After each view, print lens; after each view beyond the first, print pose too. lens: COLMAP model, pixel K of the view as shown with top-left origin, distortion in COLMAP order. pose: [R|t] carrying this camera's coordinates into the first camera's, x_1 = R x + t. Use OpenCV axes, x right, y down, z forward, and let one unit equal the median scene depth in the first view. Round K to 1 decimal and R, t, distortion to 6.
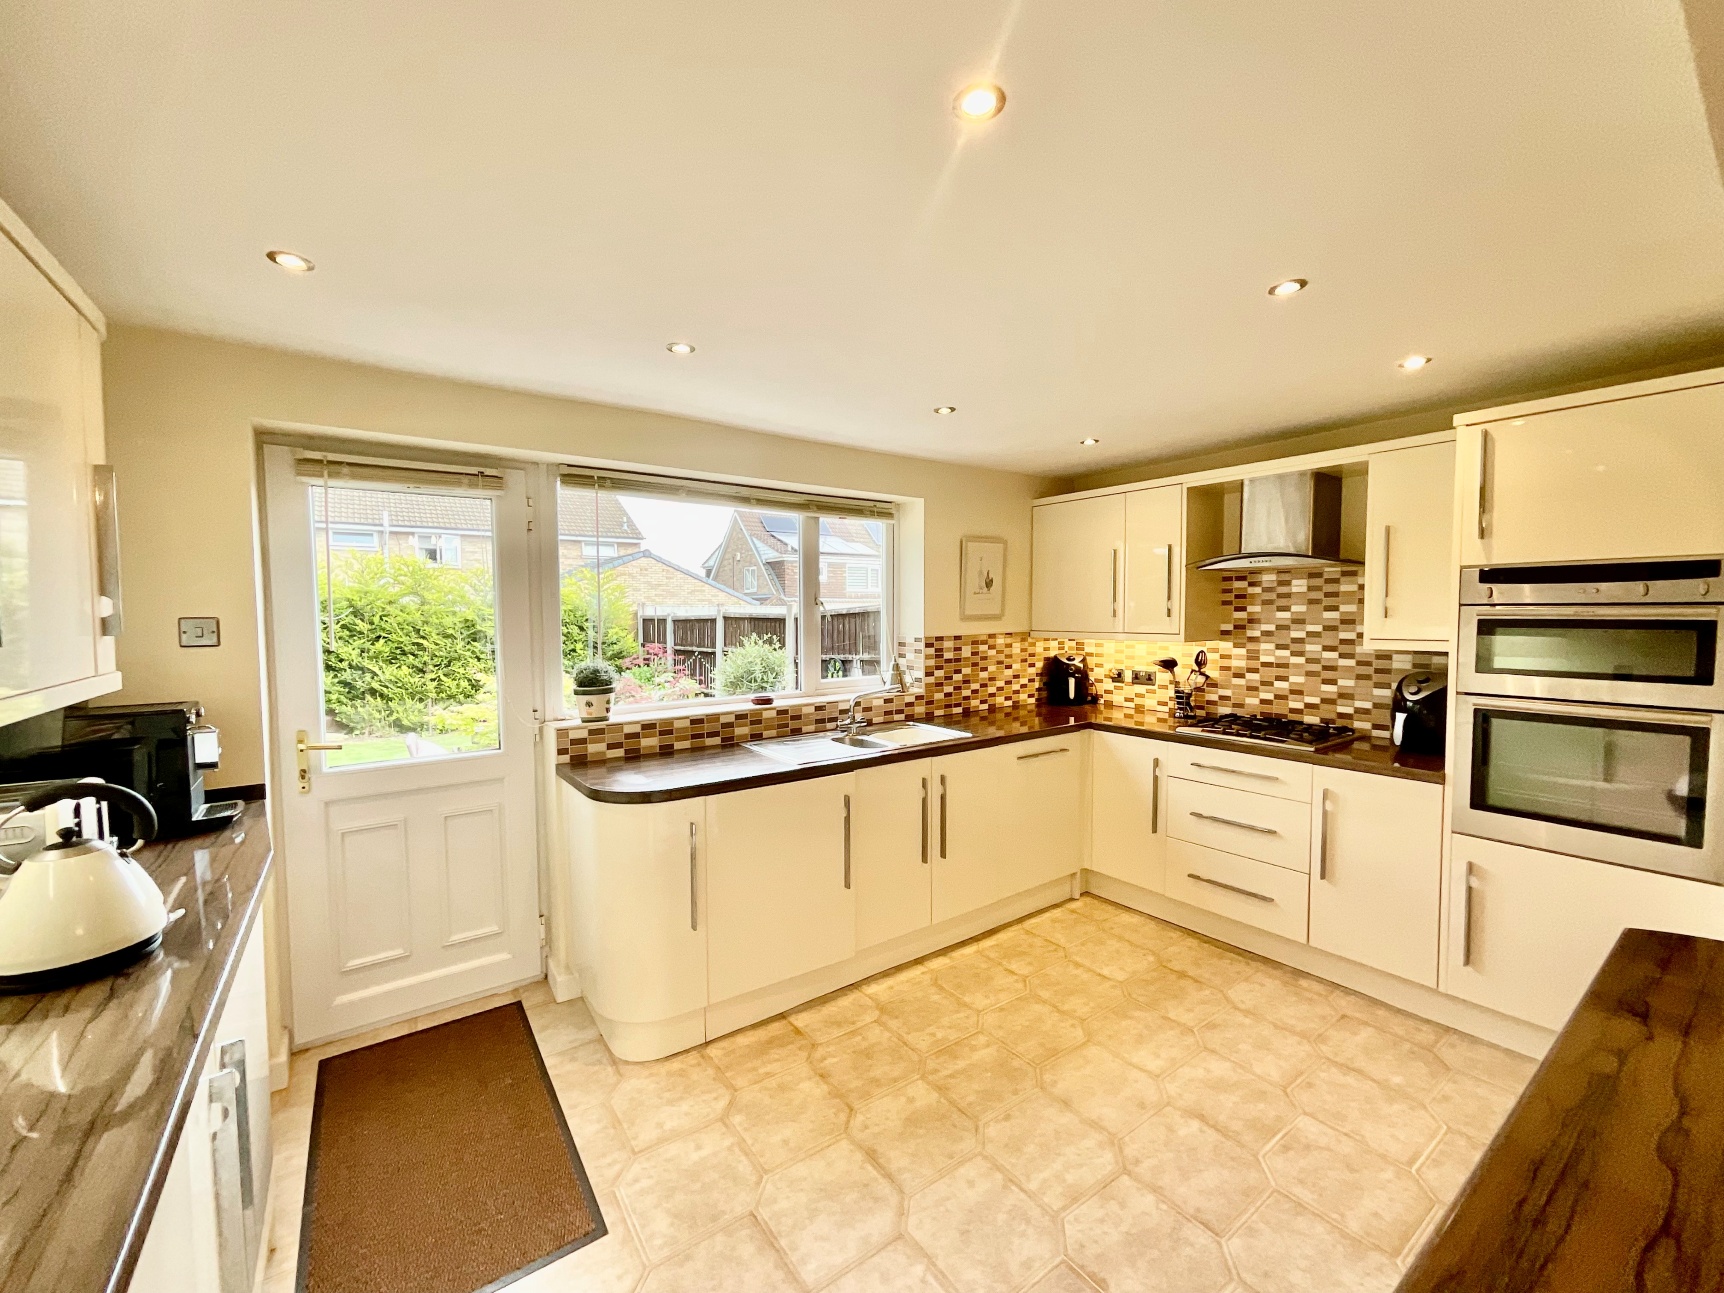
lens RADIAL K [[696.0, 0, 859.4], [0, 696.0, 648.9], [0, 0, 1]] dist [-0.007129, 0.000210]
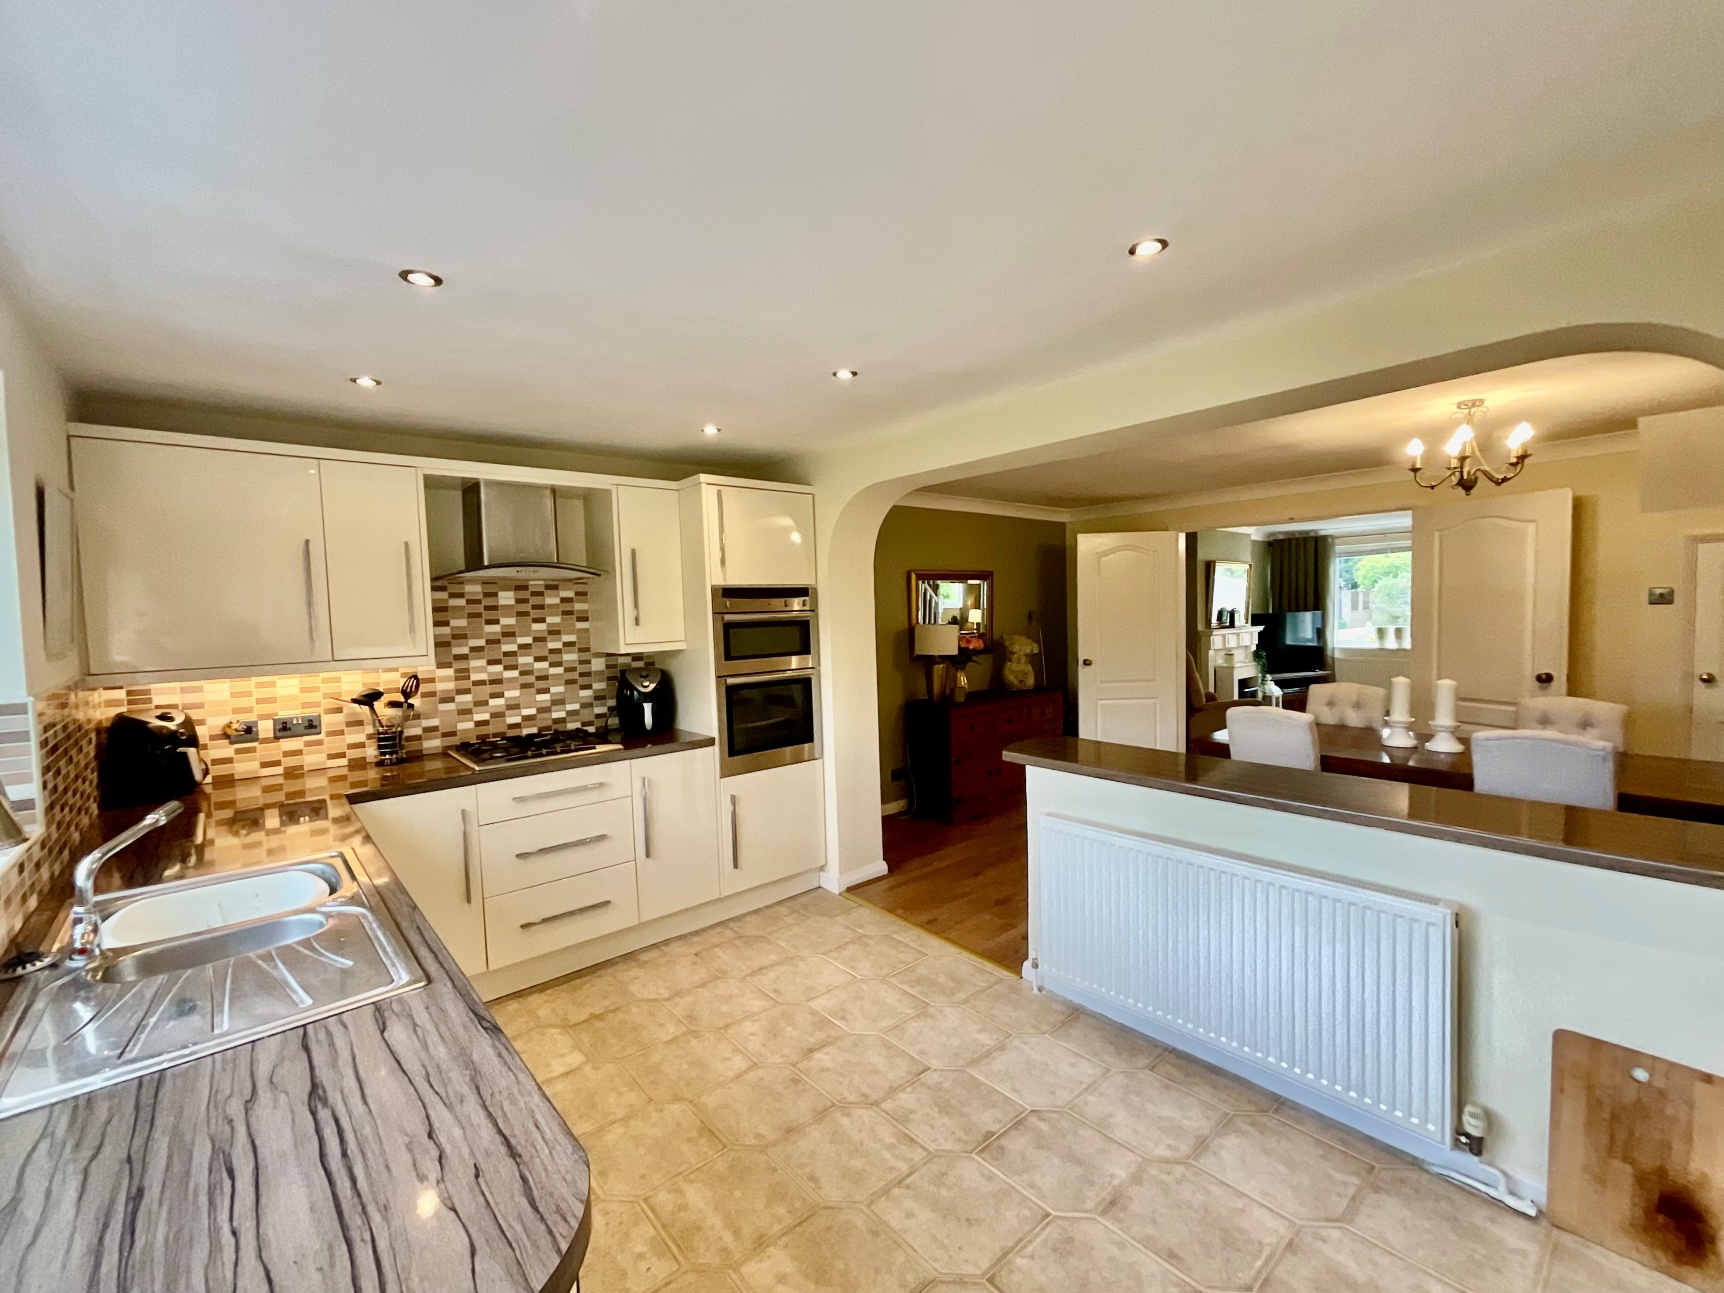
lens RADIAL K [[729.6, 0, 868.1], [0, 729.6, 648.5], [0, 0, 1]] dist [-0.014221, 0.013341]
pose [[-0.090989, -0.045934, 0.994792, -0.425210], [0.084119, 0.995011, 0.053638, -0.031631], [-0.992293, 0.088562, -0.086671, 0.578742]]
